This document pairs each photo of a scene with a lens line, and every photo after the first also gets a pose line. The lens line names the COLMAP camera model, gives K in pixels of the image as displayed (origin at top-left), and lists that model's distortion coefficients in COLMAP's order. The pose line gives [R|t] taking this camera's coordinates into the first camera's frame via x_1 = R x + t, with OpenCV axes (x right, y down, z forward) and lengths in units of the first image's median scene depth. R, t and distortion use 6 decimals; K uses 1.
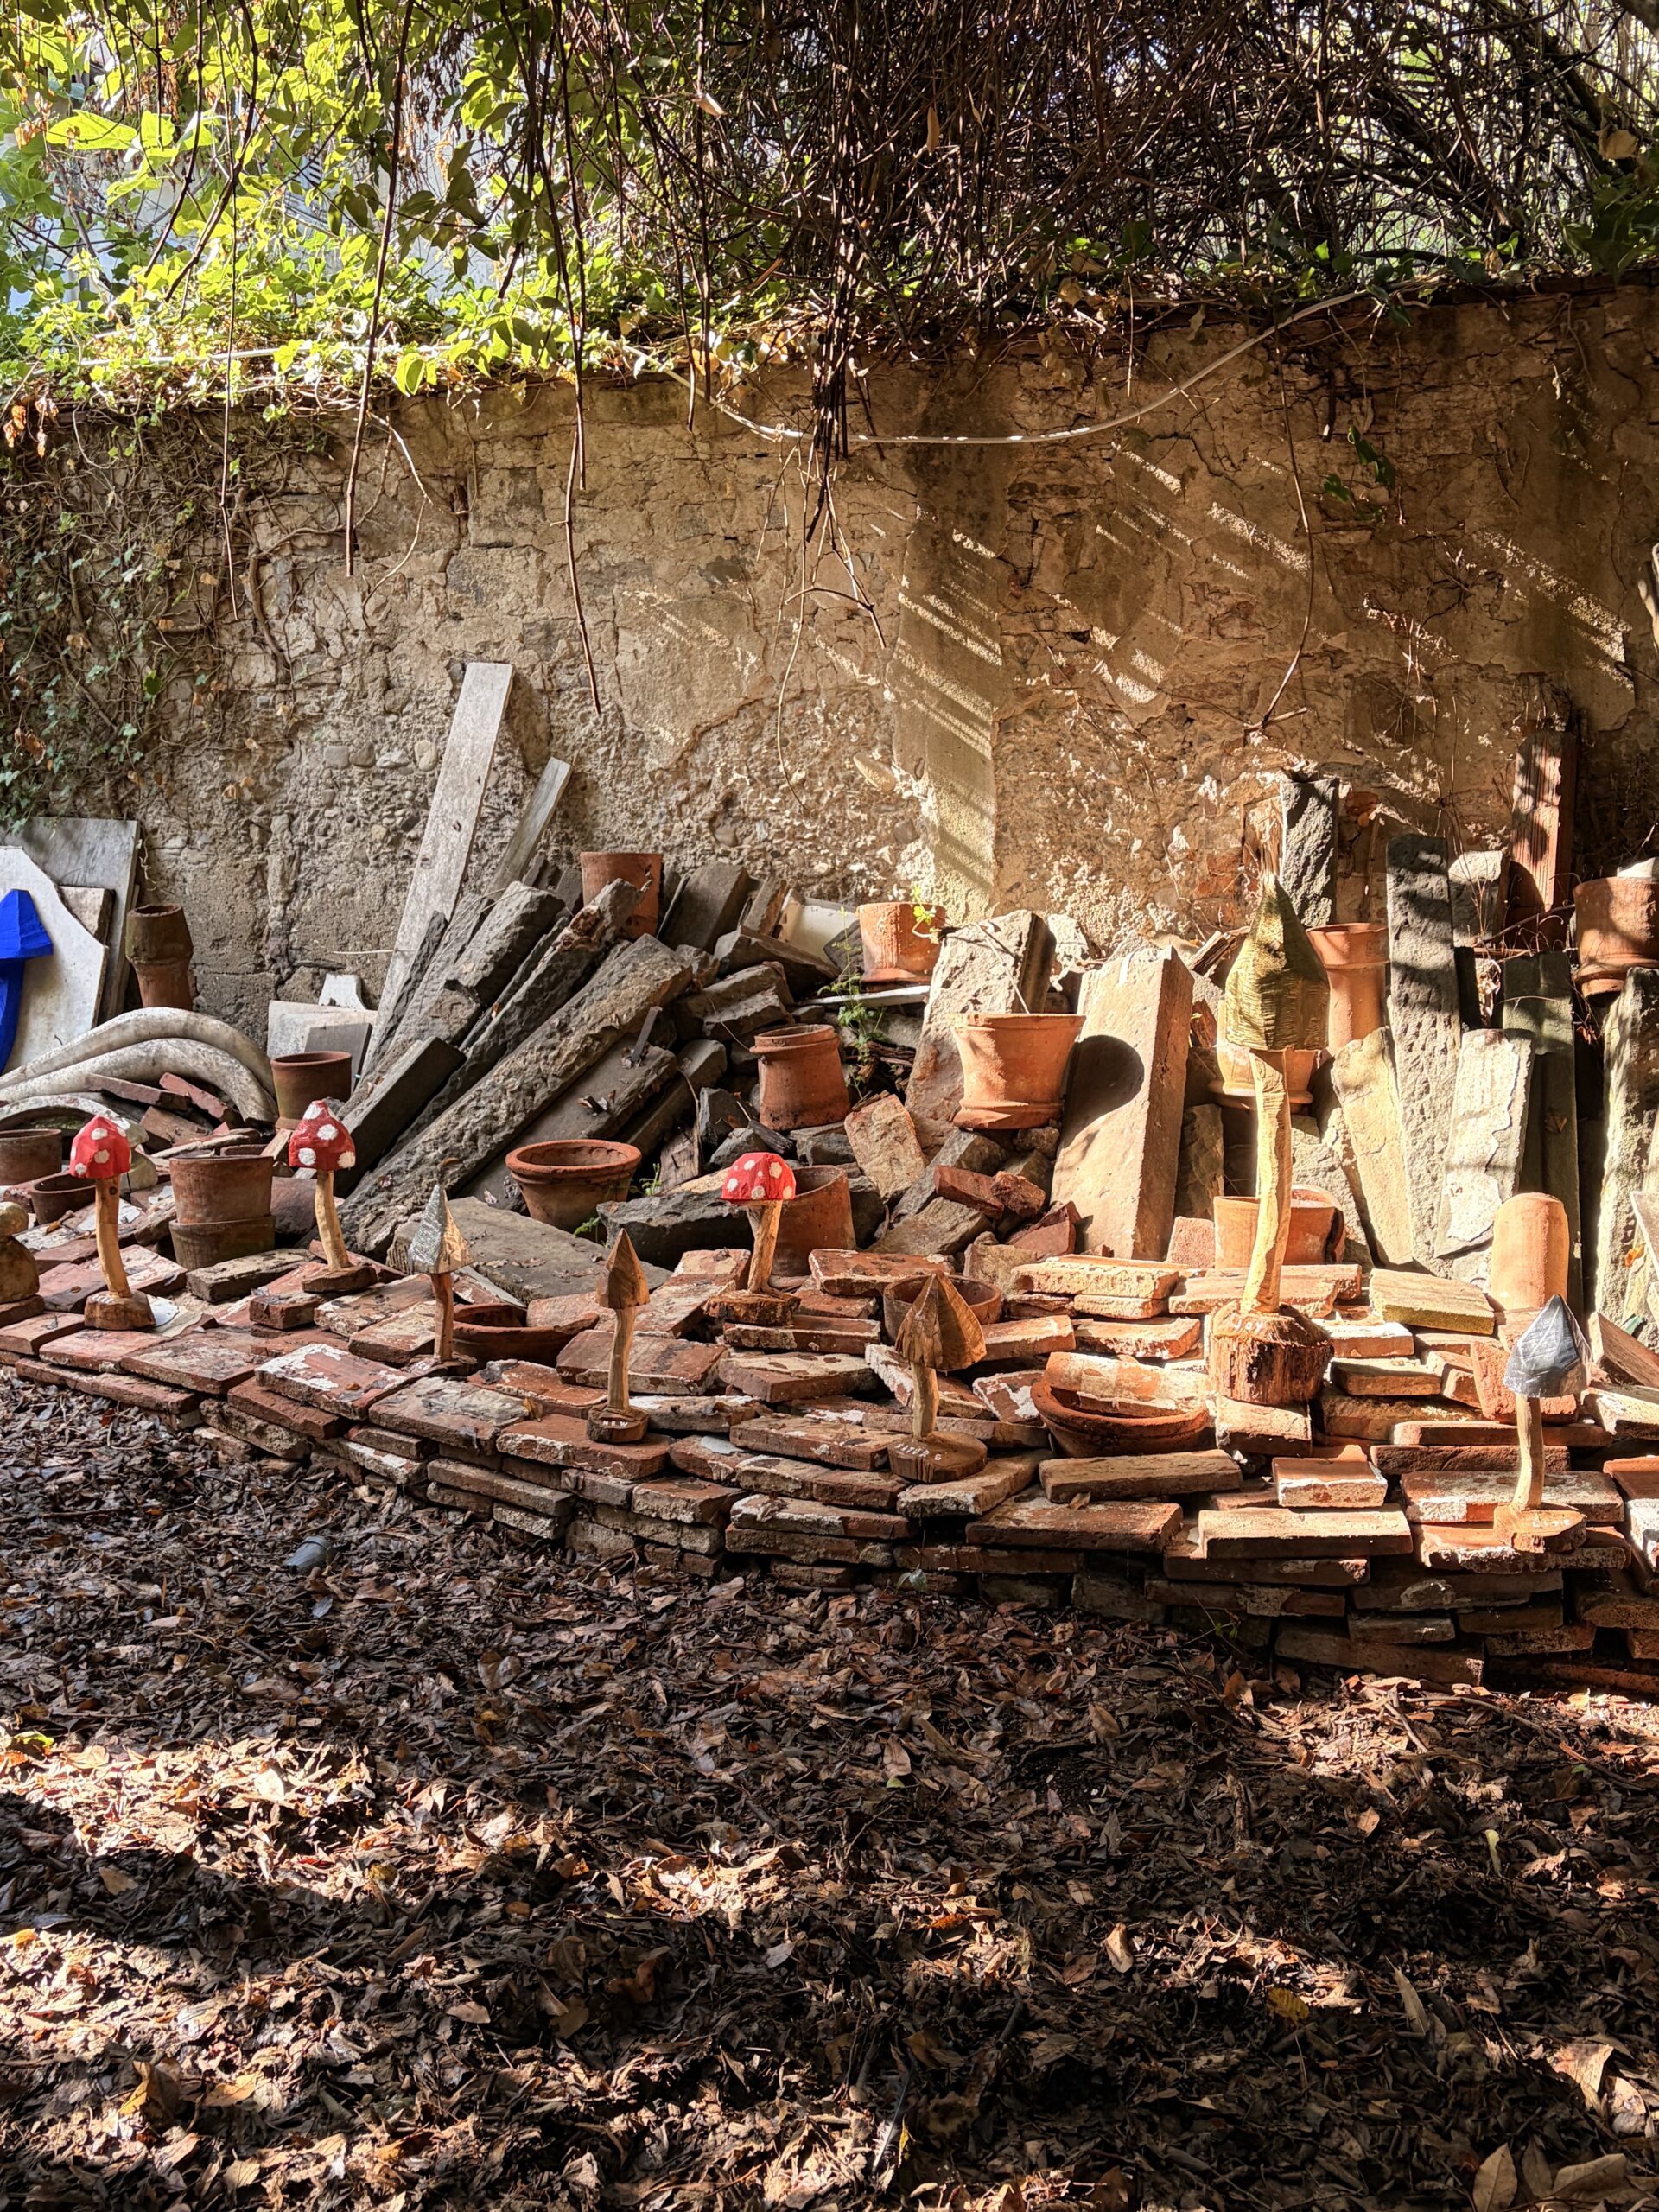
lens RADIAL K [[2274.5, 0, 829.5], [0, 2274.5, 1106.0], [0, 0, 1]] dist [0.147992, -0.491613]
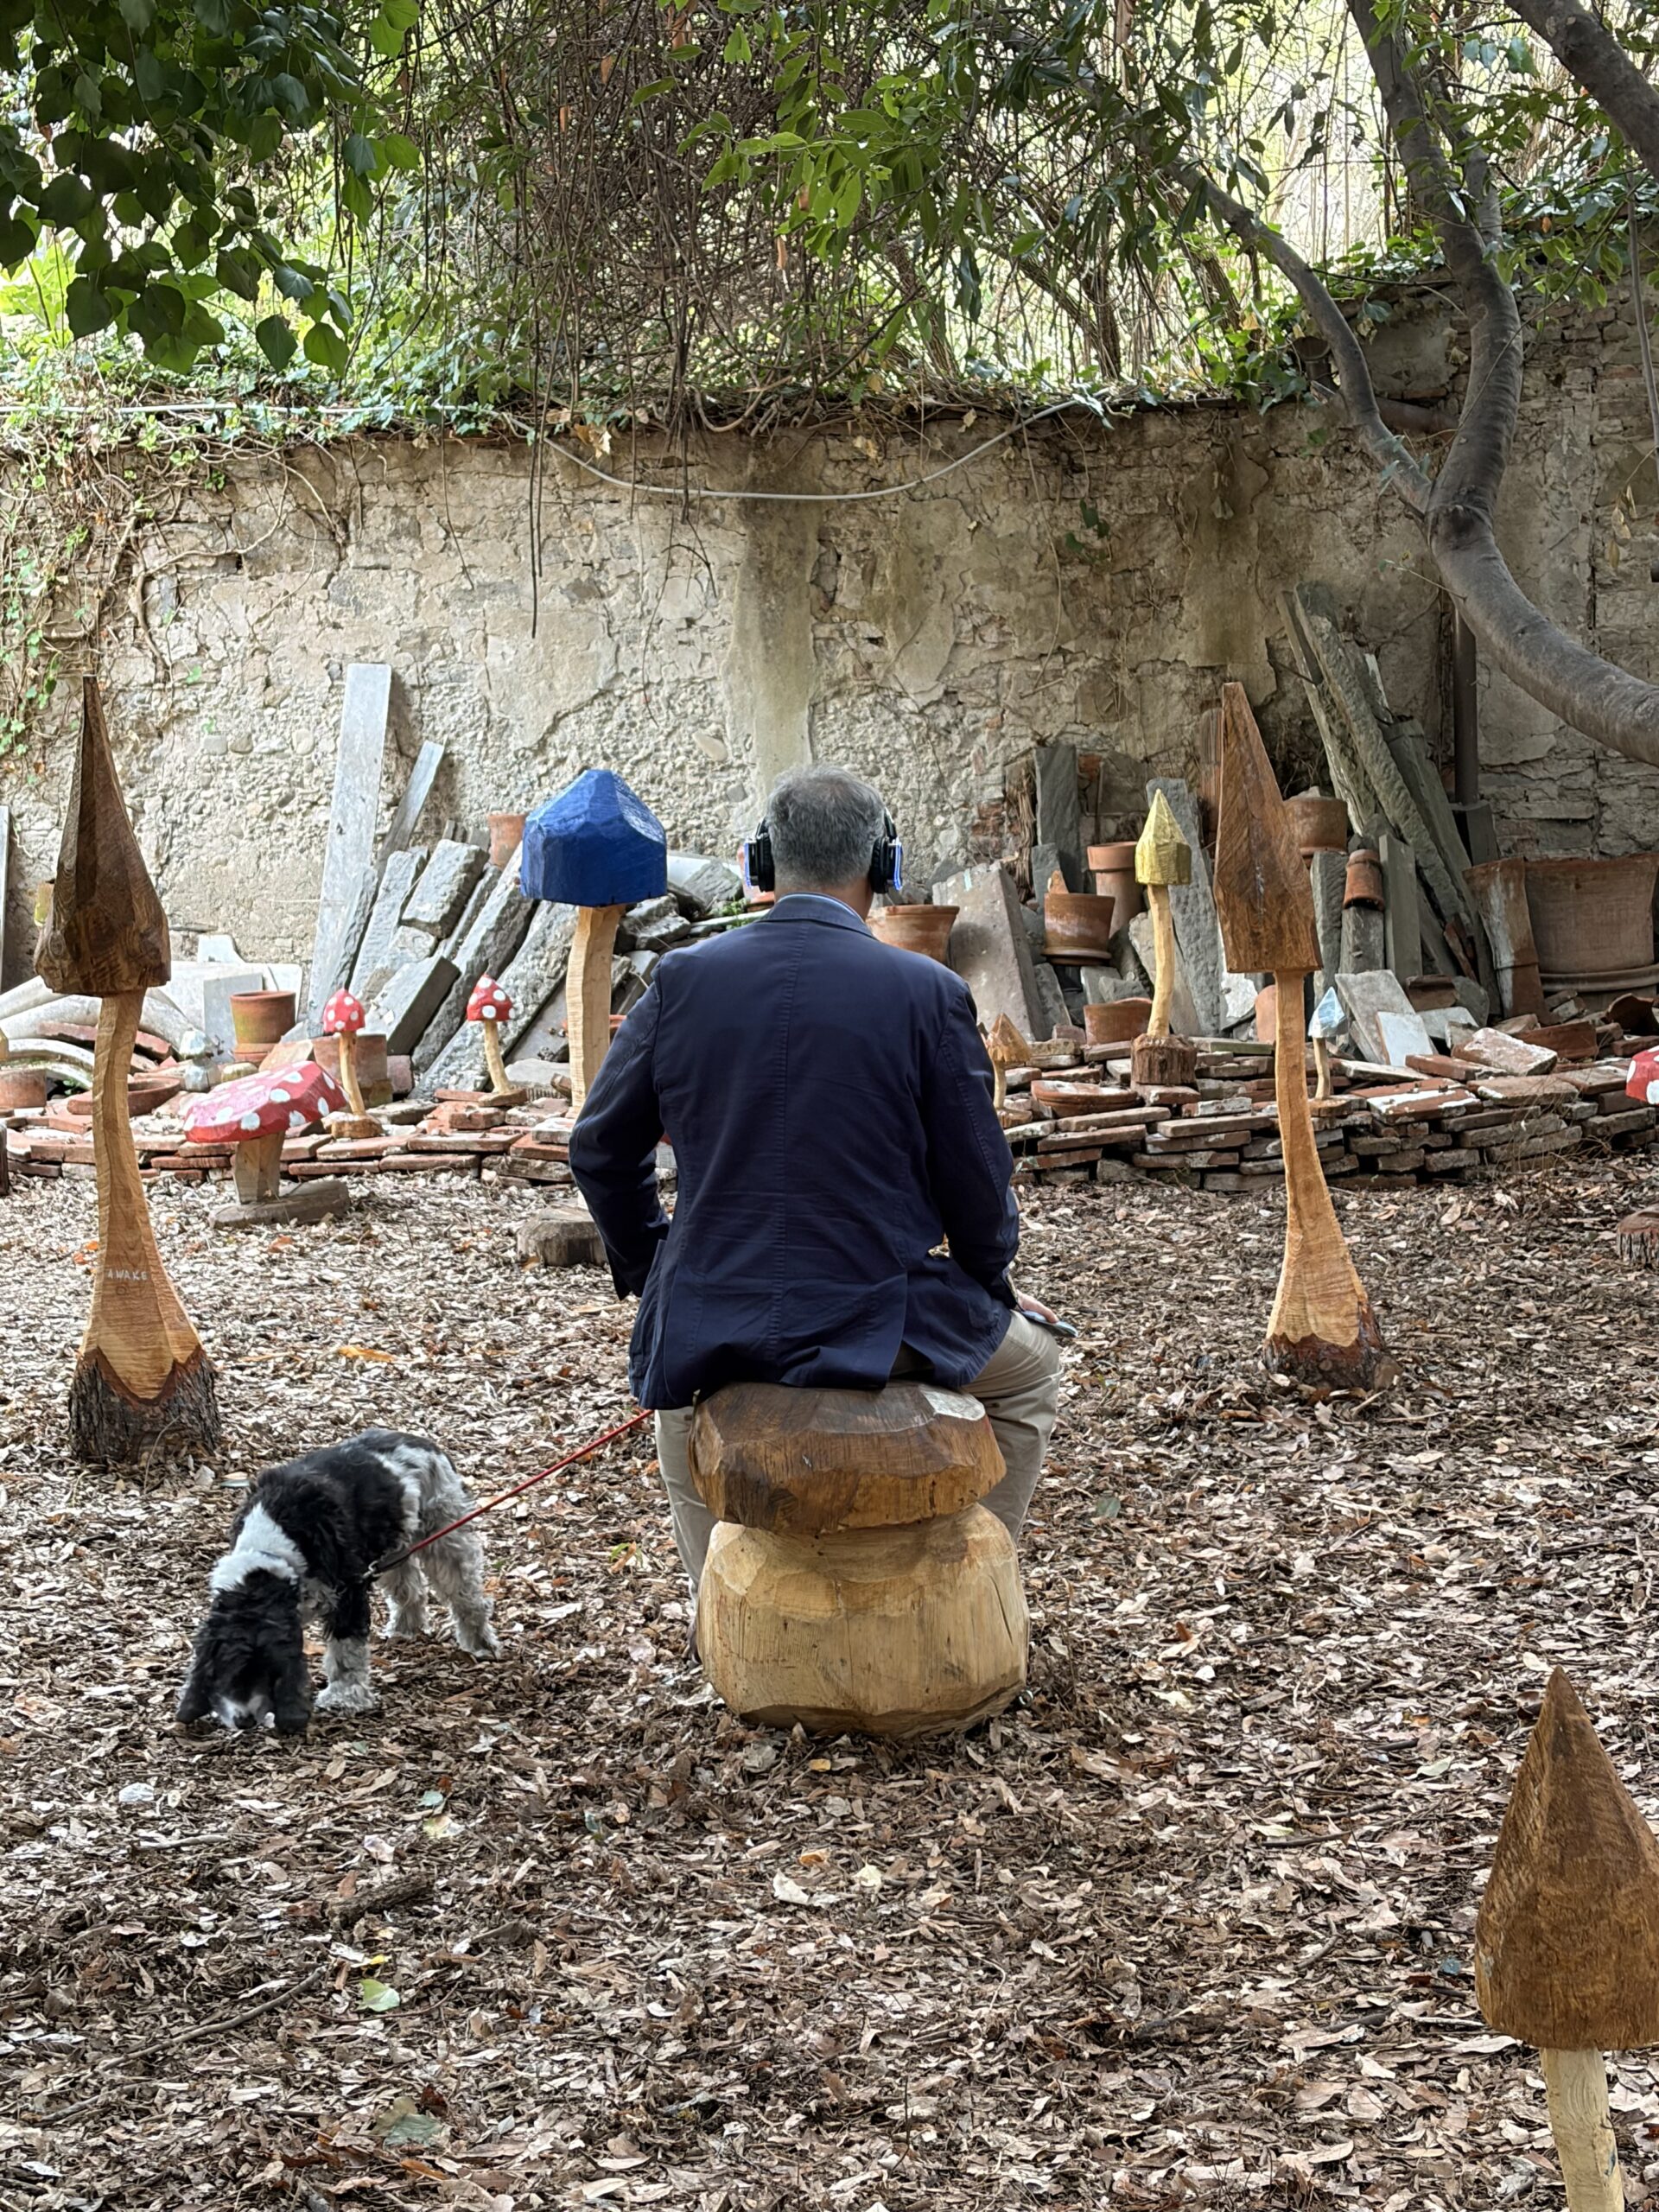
lens RADIAL K [[3868.3, 0, 886.2], [0, 3868.3, 1105.7], [0, 0, 1]] dist [0.212817, 0.321357]
pose [[0.953553, -0.053051, 0.296518, -0.504387], [0.069558, 0.996545, -0.045390, 0.147277], [-0.293086, 0.063907, 0.953948, -1.002222]]
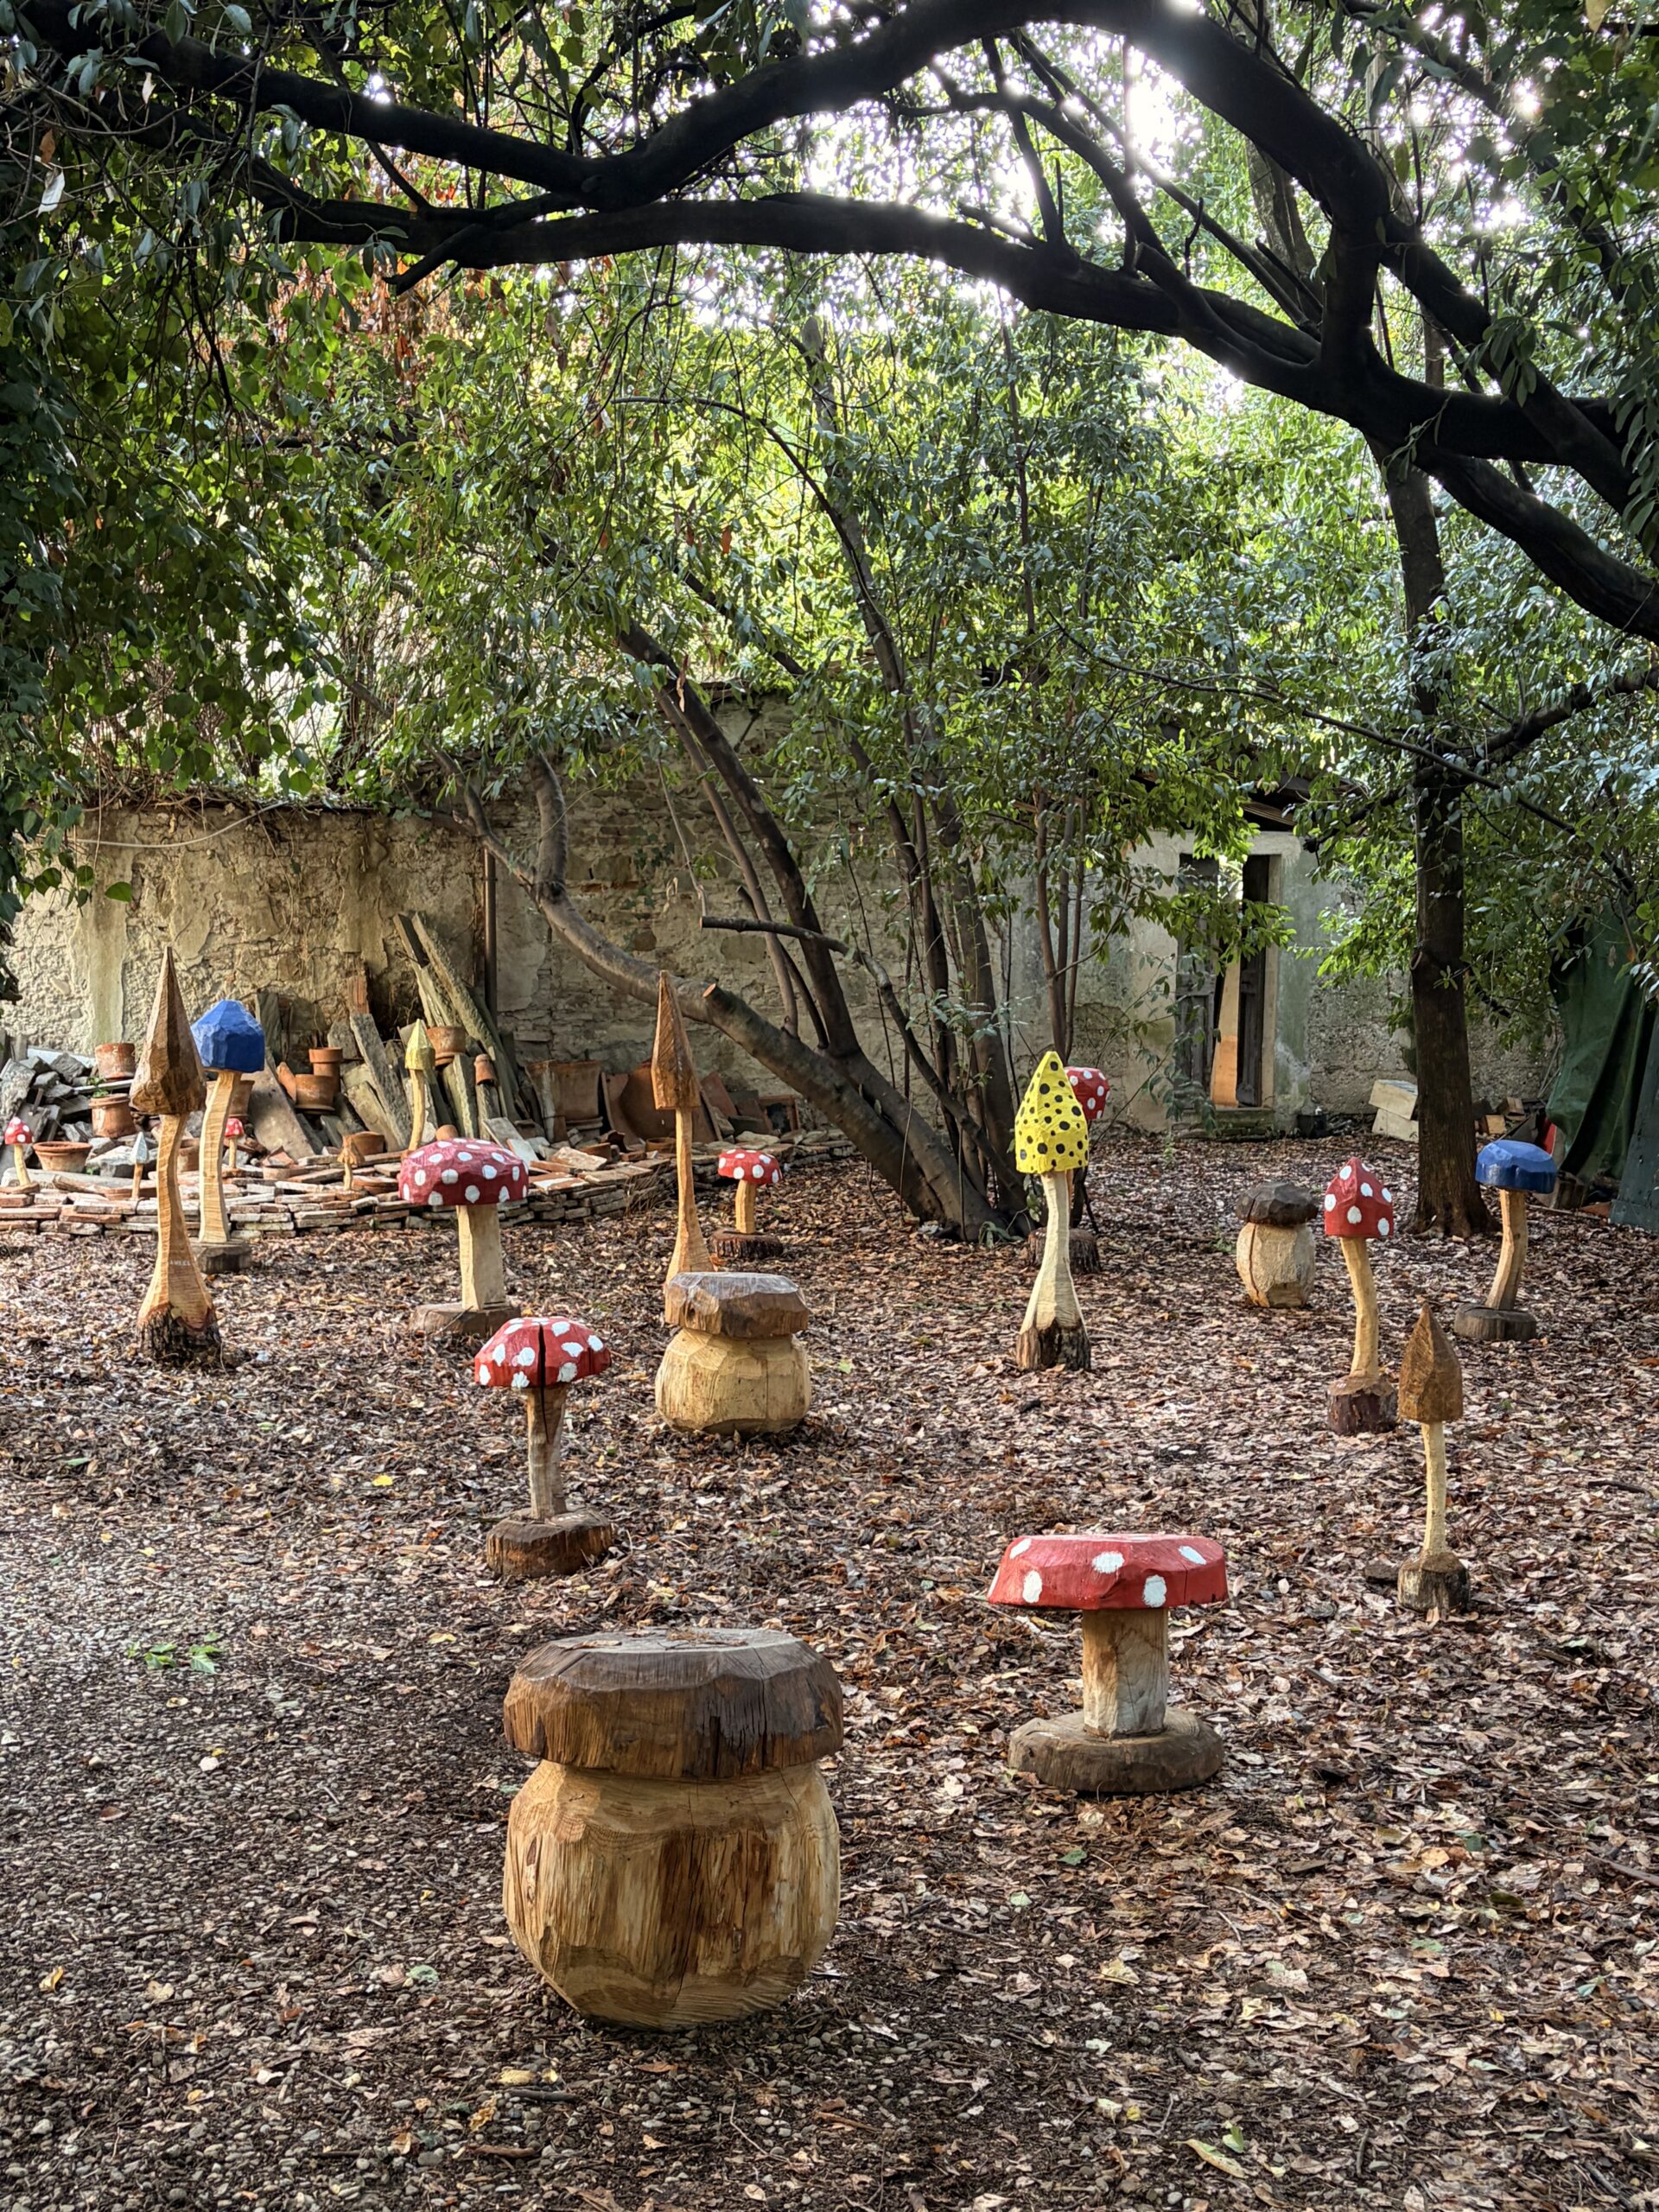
lens RADIAL K [[2473.9, 0, 829.5], [0, 2473.9, 1106.0], [0, 0, 1]] dist [0.004174, -0.000275]
pose [[0.691503, -0.032675, 0.721635, -1.100643], [0.099880, 0.993706, -0.050715, 0.147910], [-0.715436, 0.107146, 0.690414, -1.054718]]
